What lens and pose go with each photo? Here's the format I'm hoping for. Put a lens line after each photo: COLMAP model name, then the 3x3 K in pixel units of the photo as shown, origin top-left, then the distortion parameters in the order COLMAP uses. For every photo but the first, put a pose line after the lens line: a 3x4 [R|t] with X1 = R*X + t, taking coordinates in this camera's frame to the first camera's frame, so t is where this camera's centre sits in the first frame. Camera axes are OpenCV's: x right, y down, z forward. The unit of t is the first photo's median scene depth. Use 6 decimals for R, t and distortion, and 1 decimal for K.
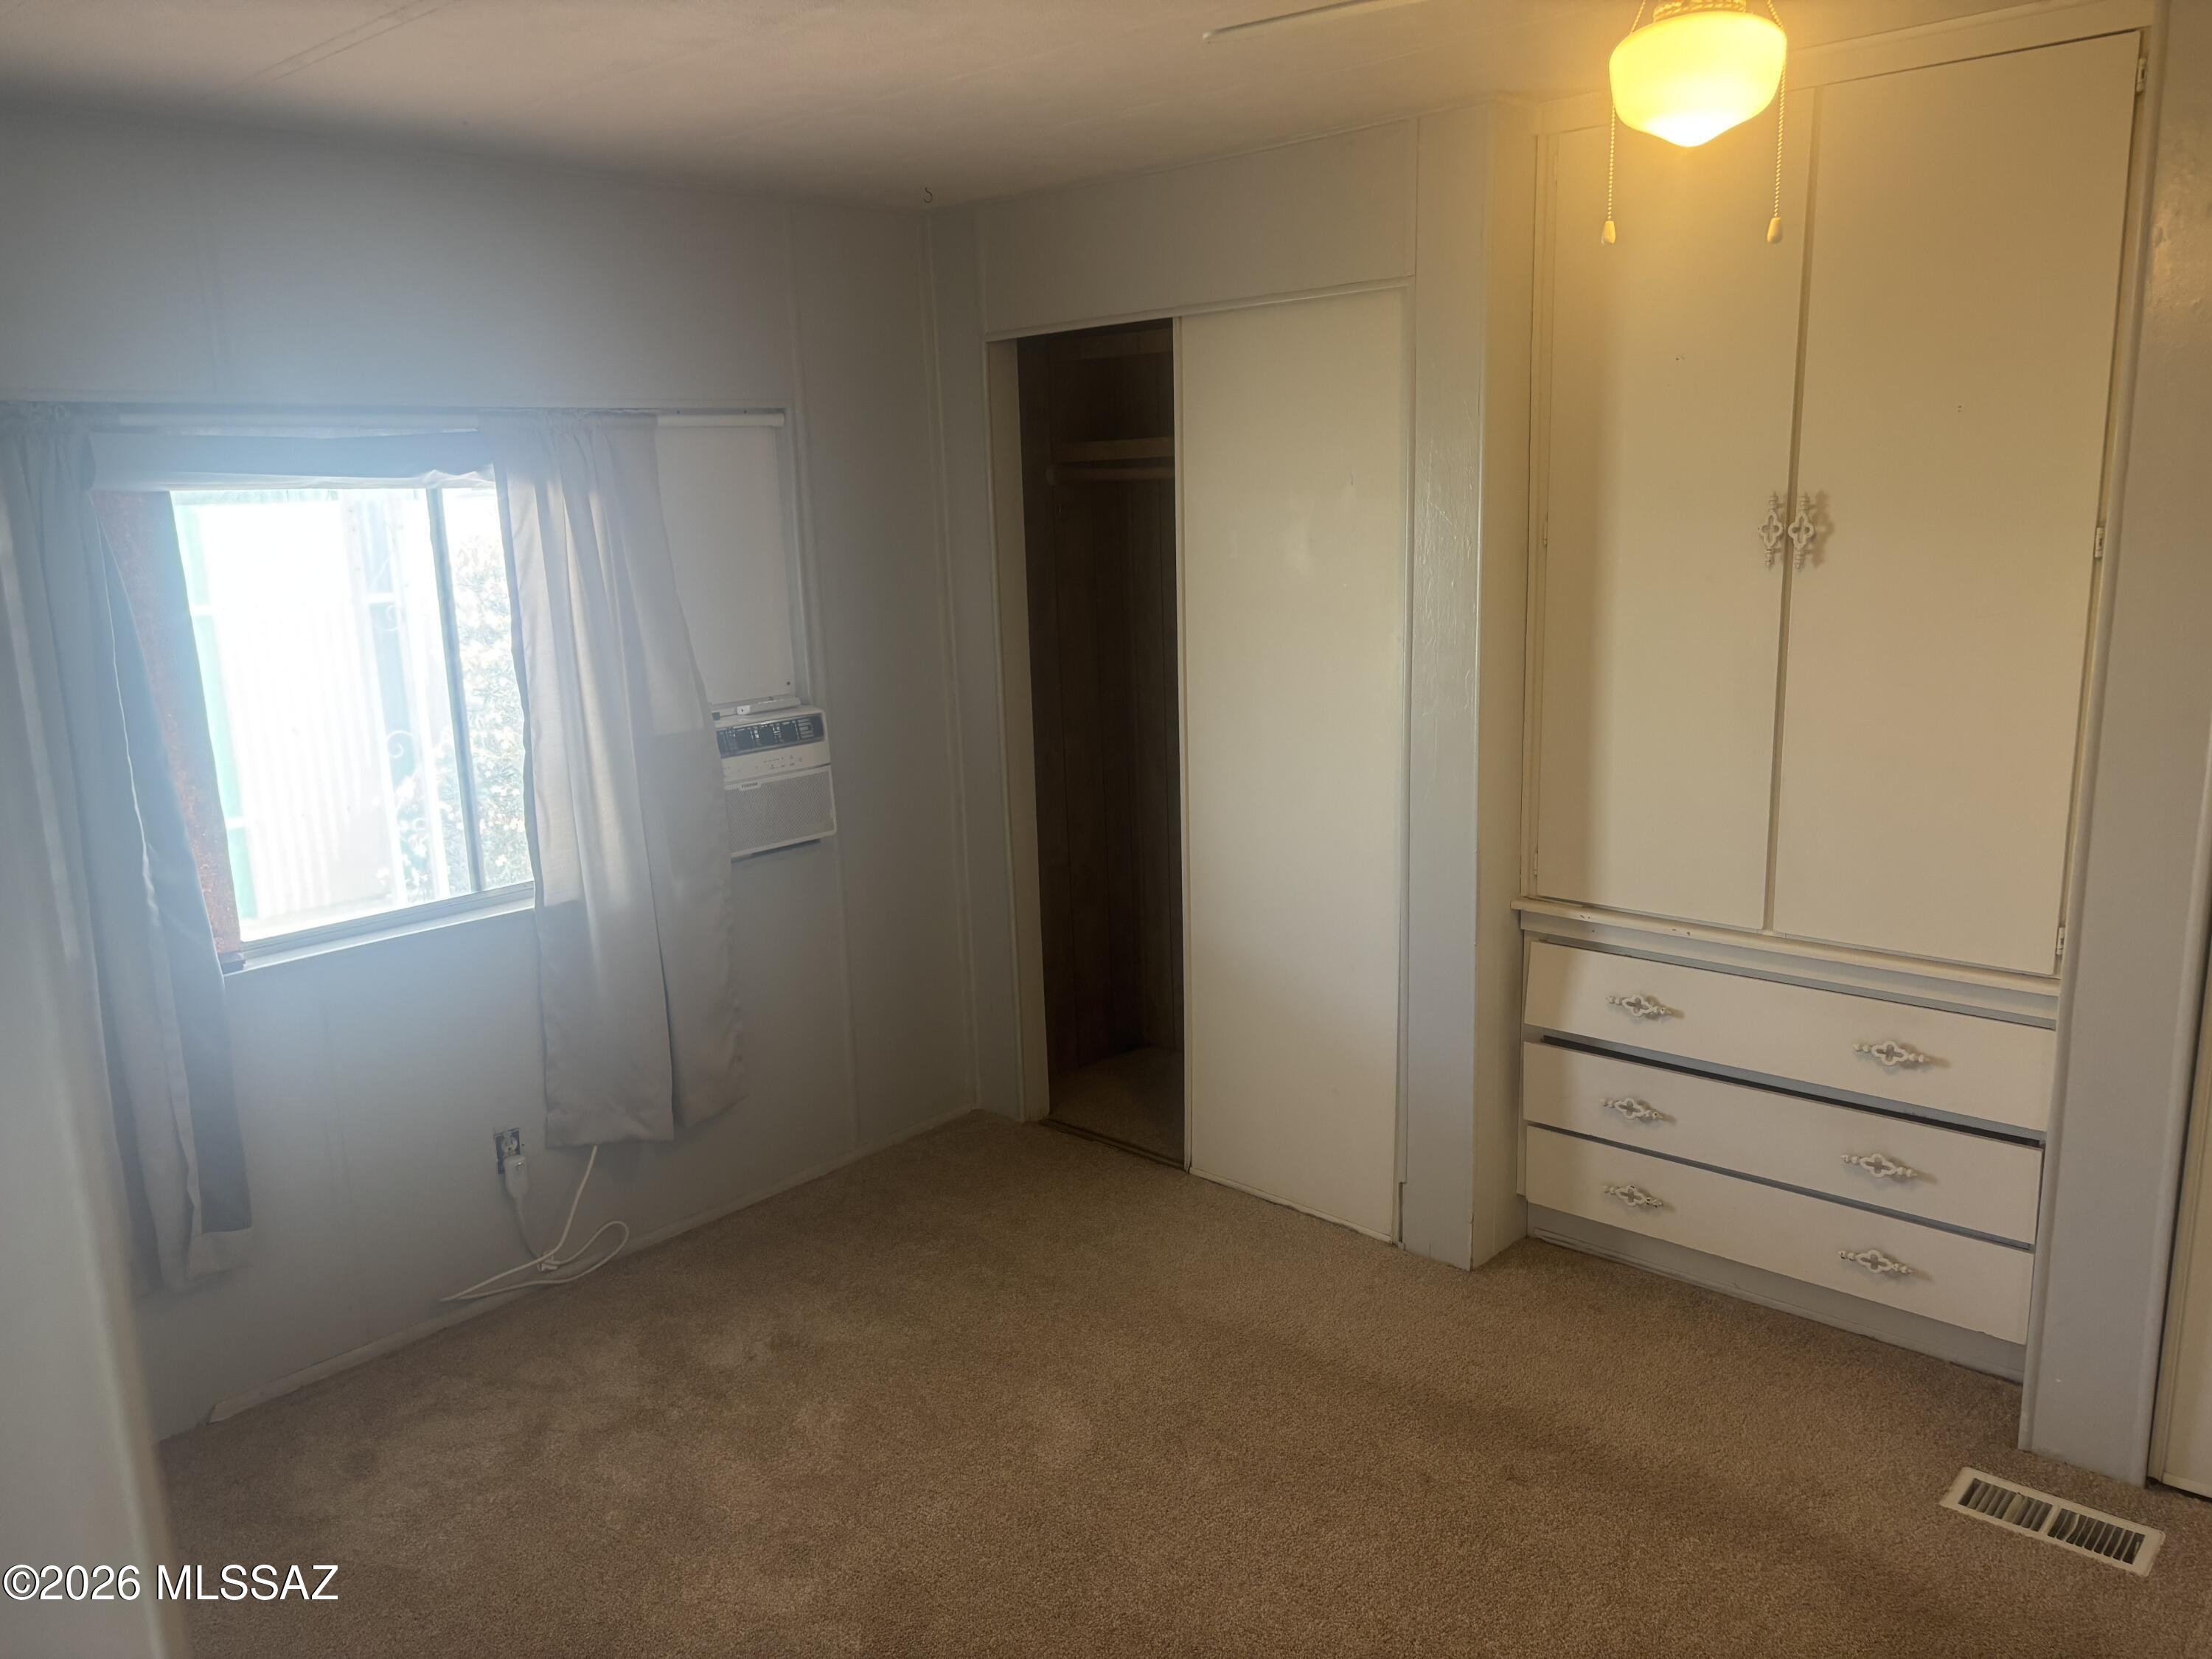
lens RADIAL K [[1639.6, 0, 1095.7], [0, 1639.6, 847.6], [0, 0, 1]] dist [0.016809, -0.048810]
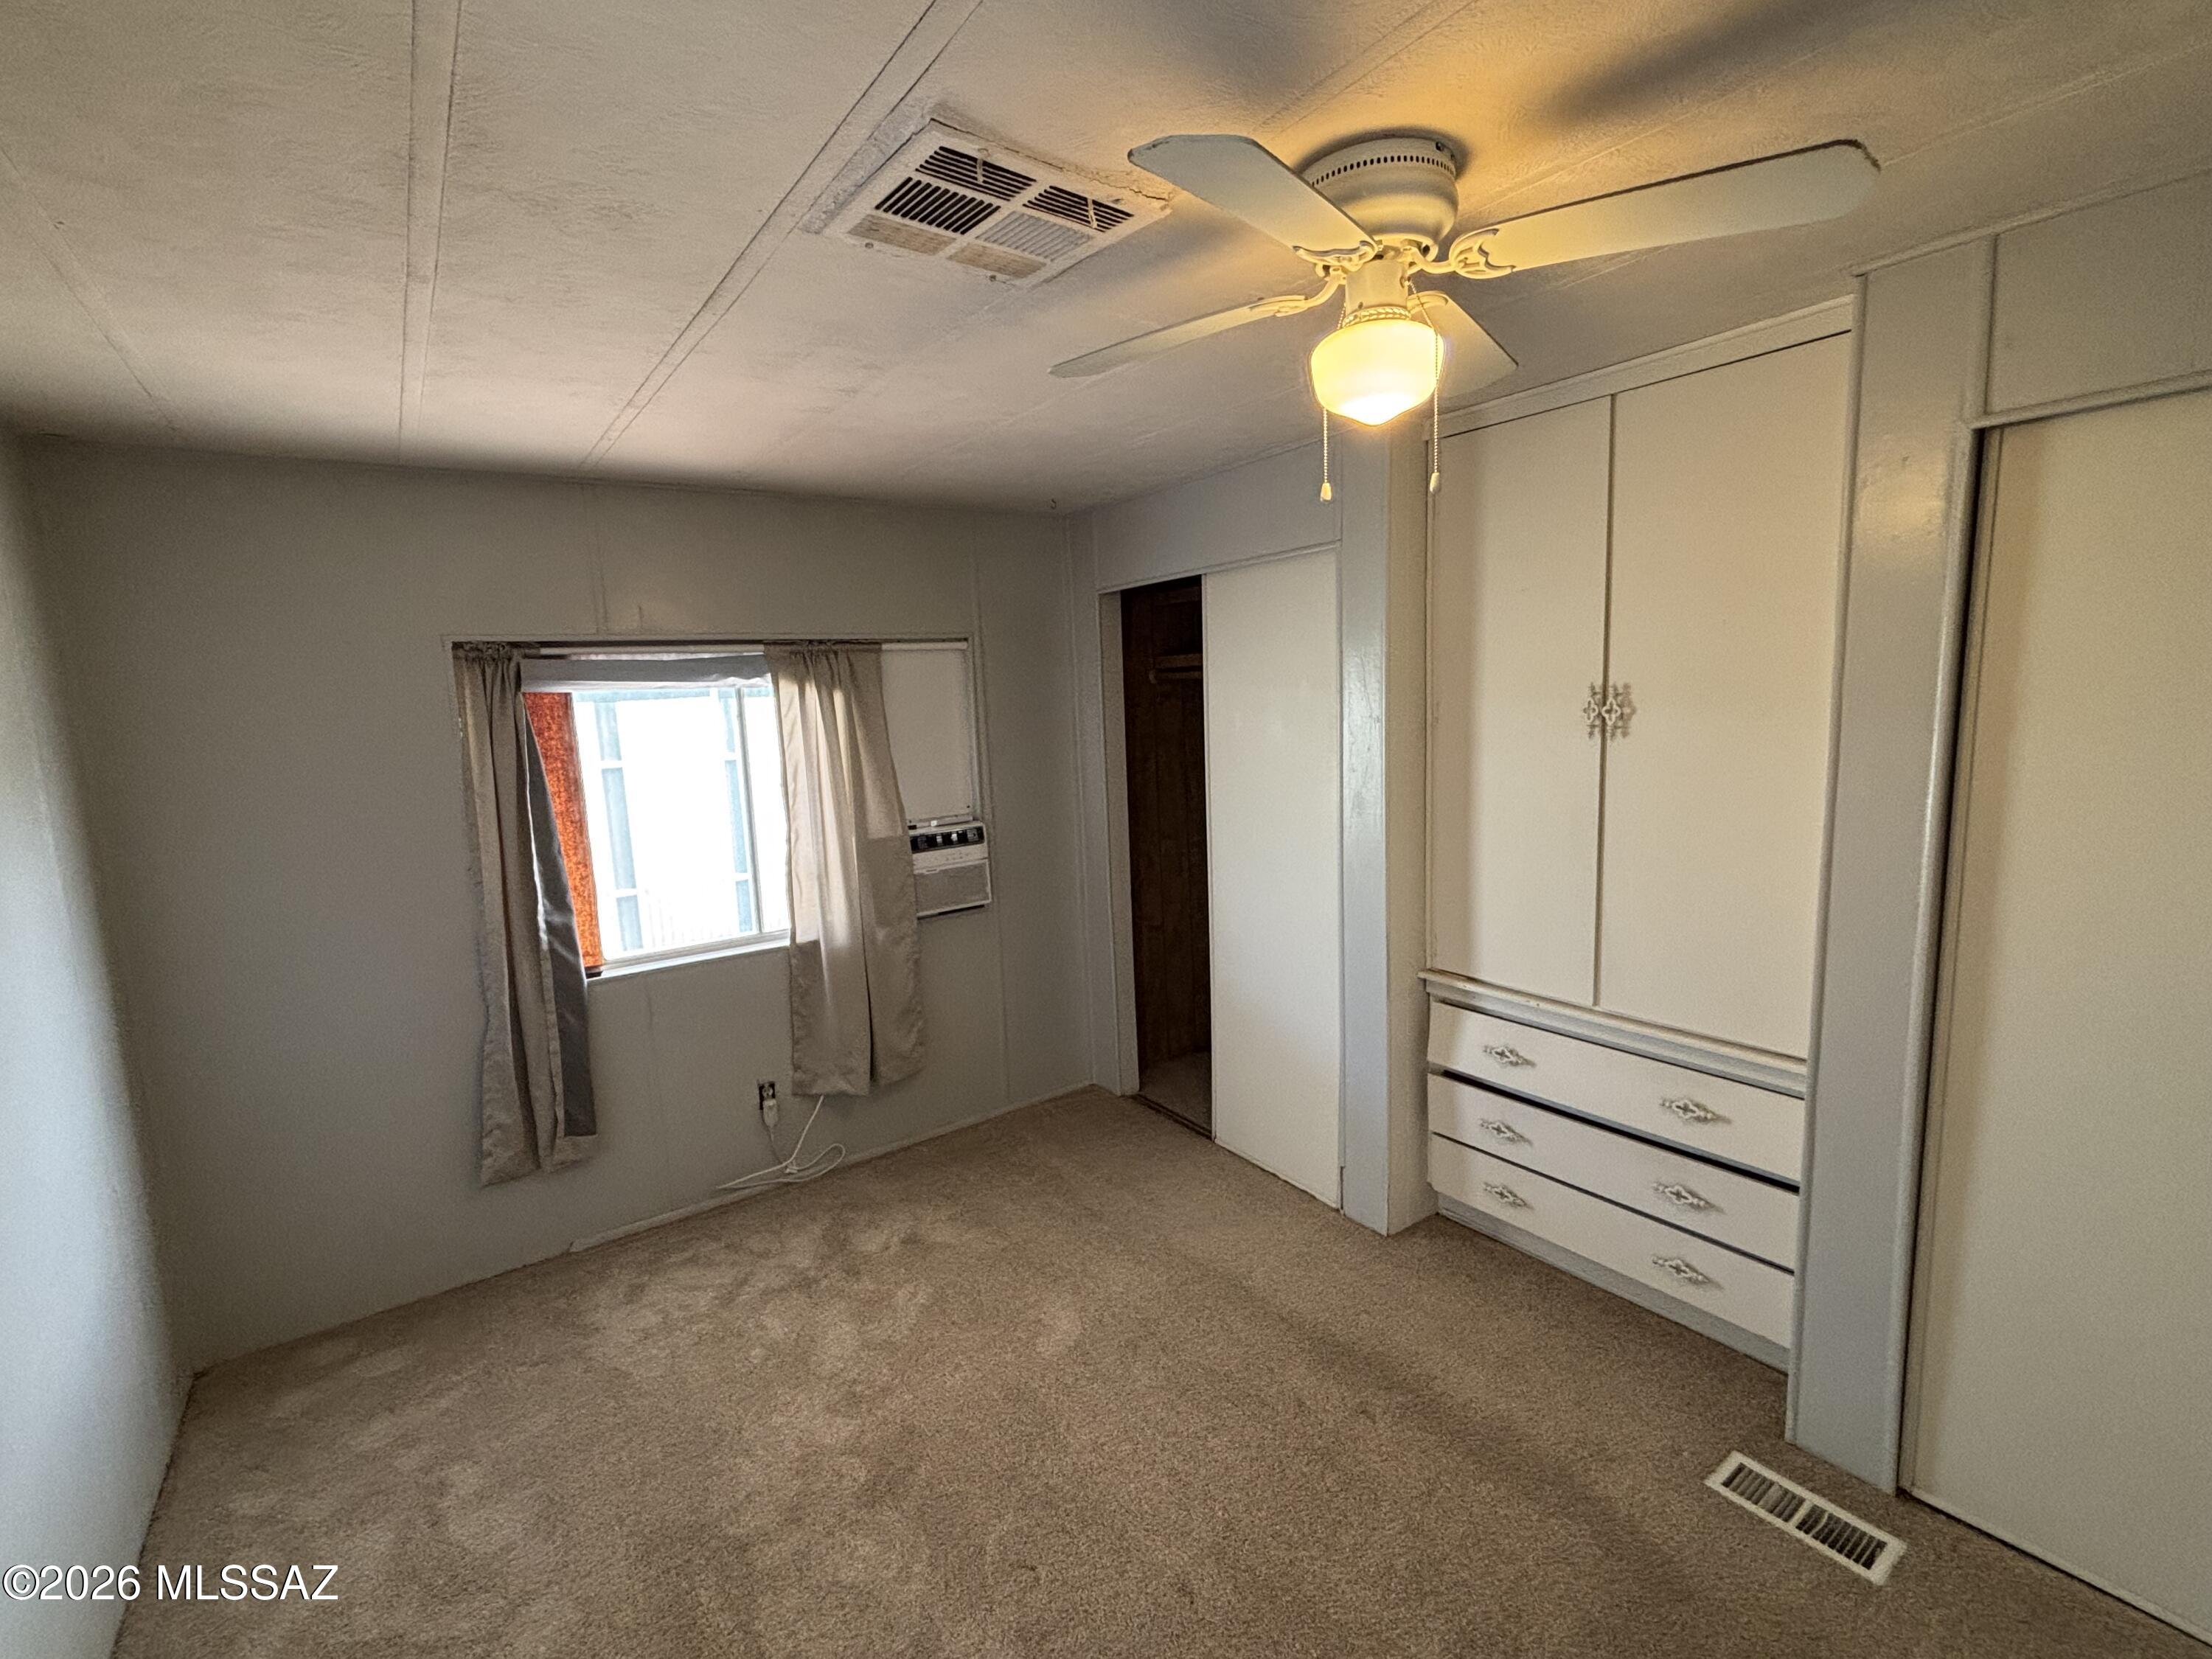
lens RADIAL K [[987.3, 0, 1110.2], [0, 987.3, 821.0], [0, 0, 1]] dist [-0.024189, 0.003744]
pose [[0.978123, 0.019854, -0.207076, 0.185004], [-0.035535, 0.996751, -0.072286, -0.028822], [0.204968, 0.078063, 0.975651, 0.124716]]
